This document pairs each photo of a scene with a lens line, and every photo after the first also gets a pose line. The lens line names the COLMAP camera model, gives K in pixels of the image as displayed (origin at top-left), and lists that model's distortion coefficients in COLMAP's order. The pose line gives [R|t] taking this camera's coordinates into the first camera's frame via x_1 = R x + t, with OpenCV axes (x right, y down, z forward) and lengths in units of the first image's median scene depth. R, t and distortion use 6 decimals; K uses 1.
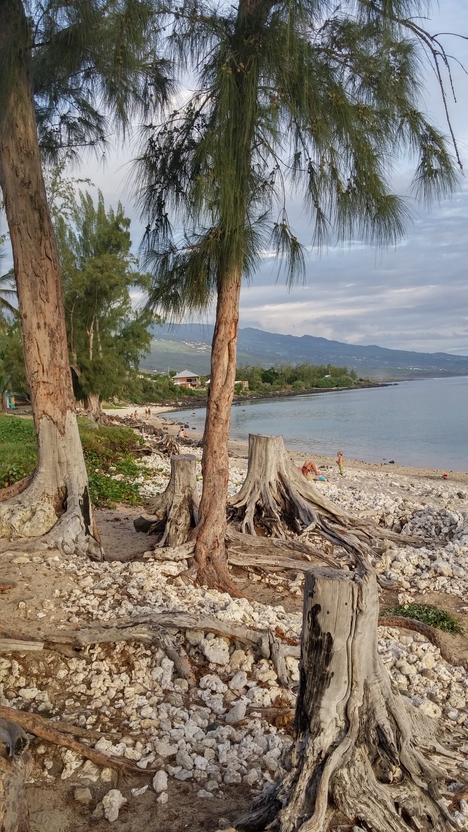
lens RADIAL K [[732.3, 0, 233.5], [0, 732.3, 418.3], [0, 0, 1]] dist [0.041212, -0.009717]
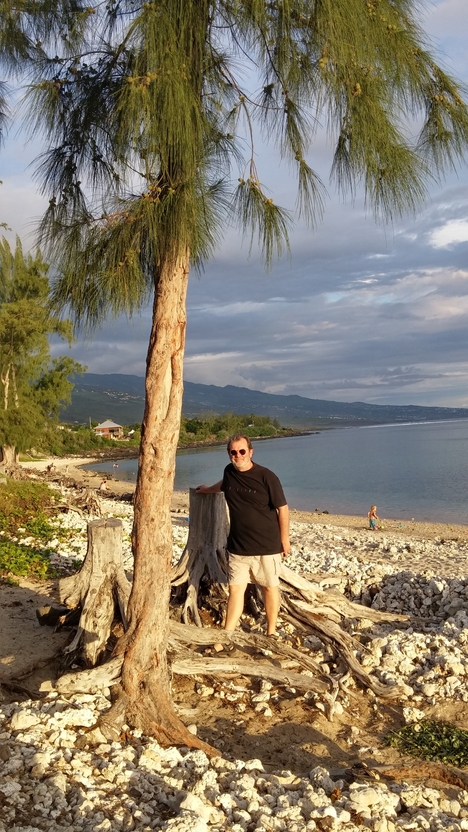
lens RADIAL K [[732.3, 0, 236.3], [0, 732.3, 416.1], [0, 0, 1]] dist [0.041212, -0.009717]
pose [[0.994100, -0.007662, 0.108198, -0.015566], [0.015352, 0.997400, -0.070416, -0.000270], [-0.107377, 0.071662, 0.991632, 0.244919]]
